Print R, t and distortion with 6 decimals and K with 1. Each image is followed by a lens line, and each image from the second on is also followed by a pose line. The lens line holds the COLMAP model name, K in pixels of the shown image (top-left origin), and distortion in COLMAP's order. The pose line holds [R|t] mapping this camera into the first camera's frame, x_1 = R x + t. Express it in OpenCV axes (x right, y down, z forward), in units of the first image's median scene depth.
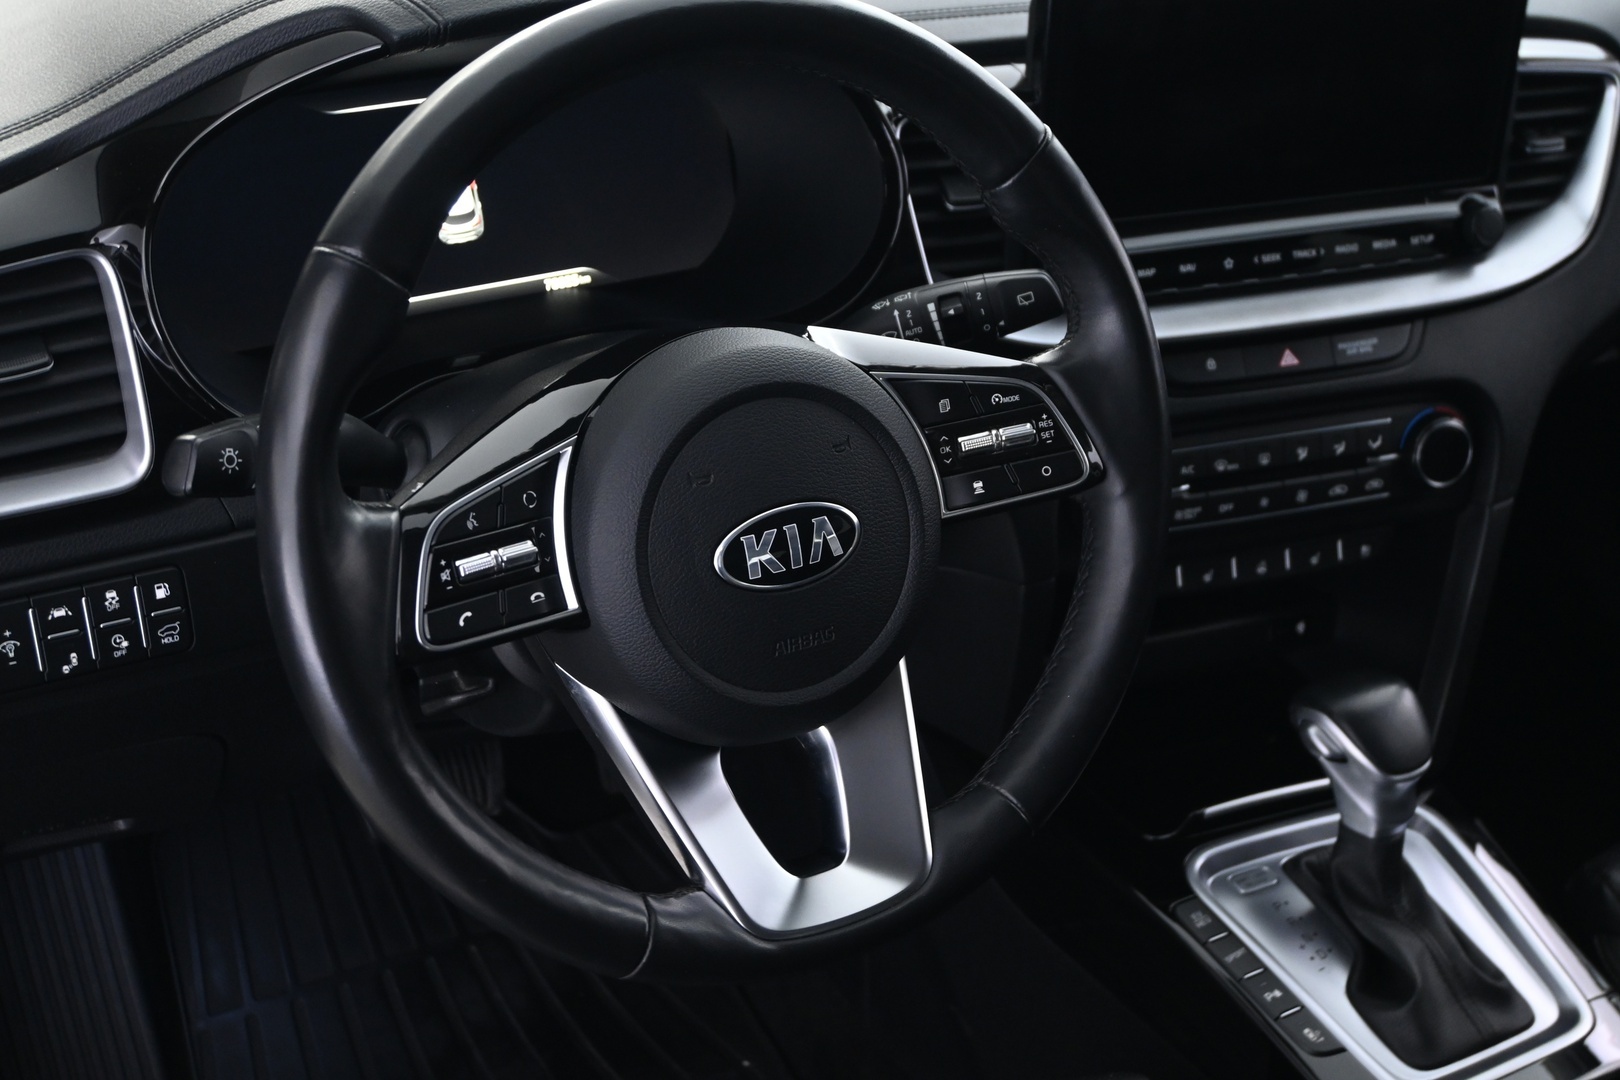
lens RADIAL K [[2146.9, 0, 805.6], [0, 2146.9, 533.4], [0, 0, 1]] dist [-0.005598, 0.000000]
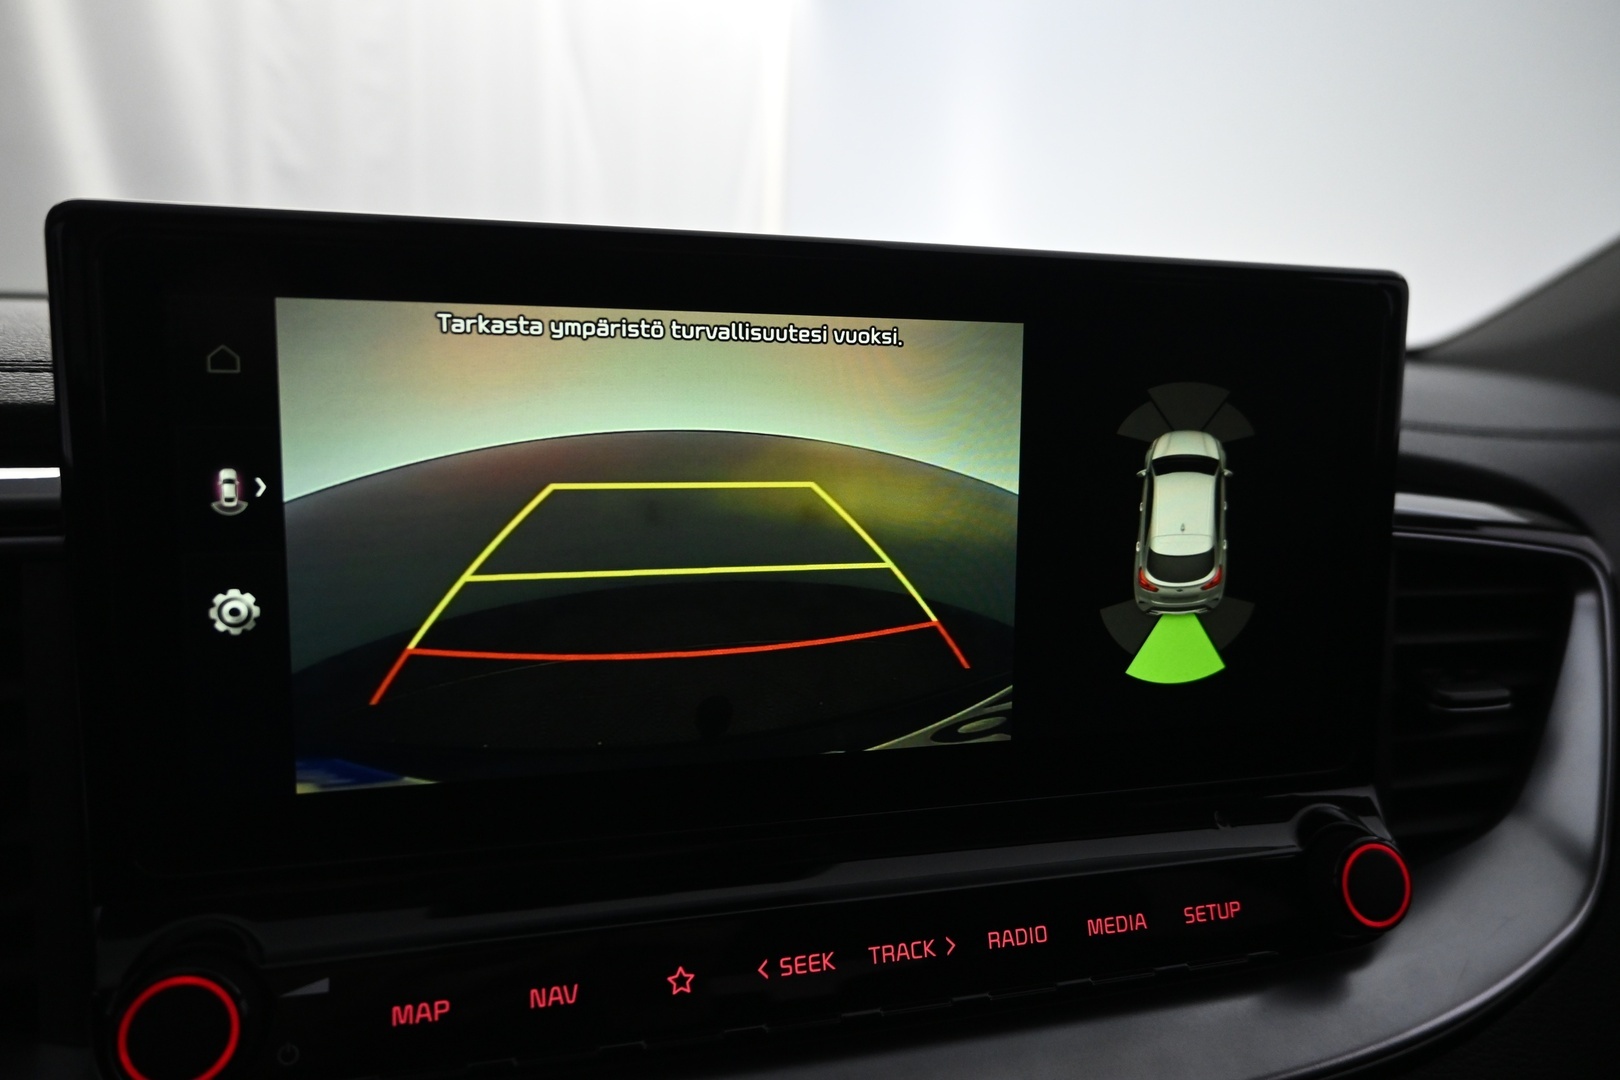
lens RADIAL K [[1115.2, 0, 816.4], [0, 1115.2, 546.3], [0, 0, 1]] dist [-0.011081, -0.000069]
pose [[0.994365, -0.000545, -0.106014, 0.302186], [-0.036541, 0.936948, -0.347552, -0.162826], [0.099519, 0.349467, 0.931648, 0.989724]]
